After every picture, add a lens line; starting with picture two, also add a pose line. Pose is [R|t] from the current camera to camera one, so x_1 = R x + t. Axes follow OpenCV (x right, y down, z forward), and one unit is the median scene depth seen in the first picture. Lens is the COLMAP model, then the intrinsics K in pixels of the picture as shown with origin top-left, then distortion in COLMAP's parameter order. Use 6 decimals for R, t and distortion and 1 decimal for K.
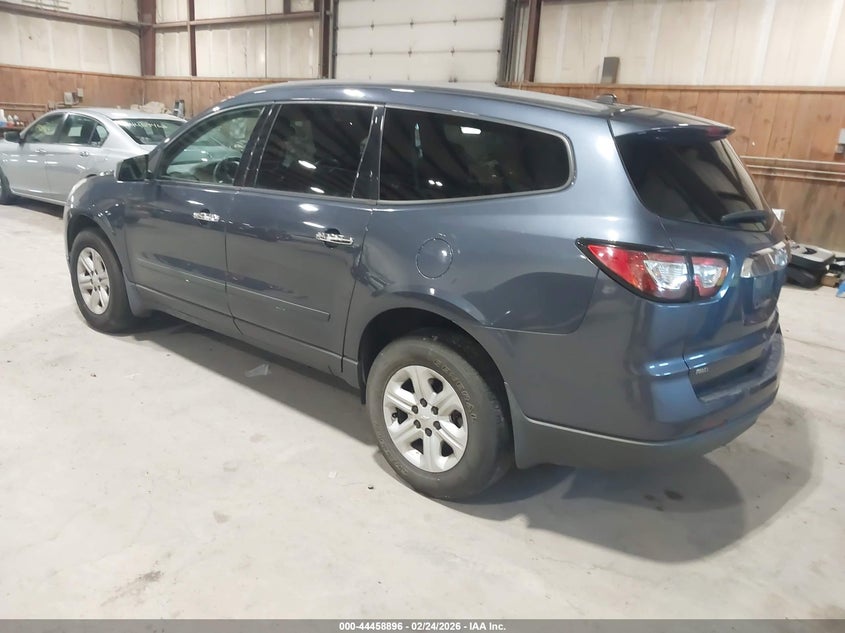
lens RADIAL K [[655.2, 0, 412.7], [0, 655.2, 313.9], [0, 0, 1]] dist [-0.004581, -0.002166]
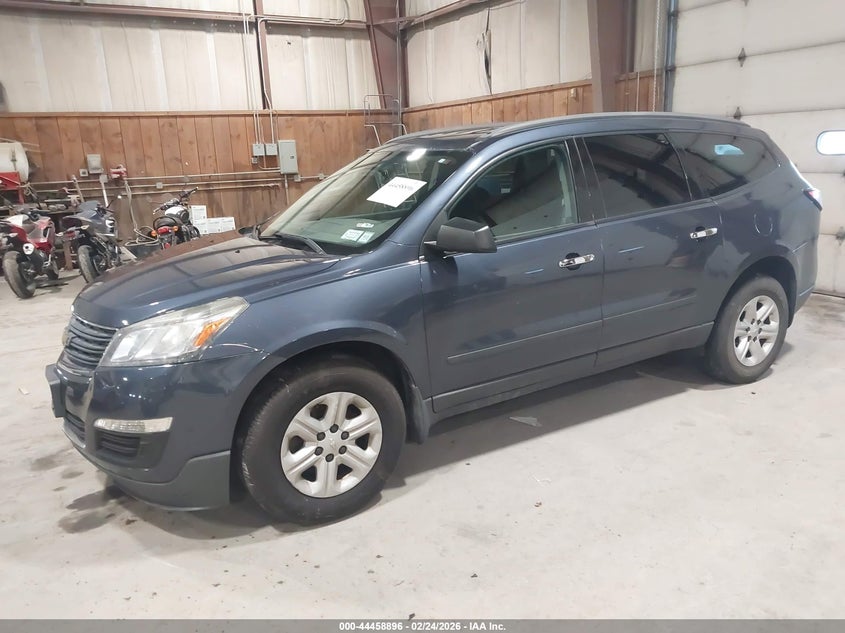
lens RADIAL K [[655.2, 0, 412.7], [0, 655.2, 313.9], [0, 0, 1]] dist [-0.004581, -0.002166]
pose [[0.332115, -0.291600, 0.897033, -0.432463], [0.319574, 0.929554, 0.183853, -0.111412], [-0.887453, 0.225608, 0.401907, 0.292284]]
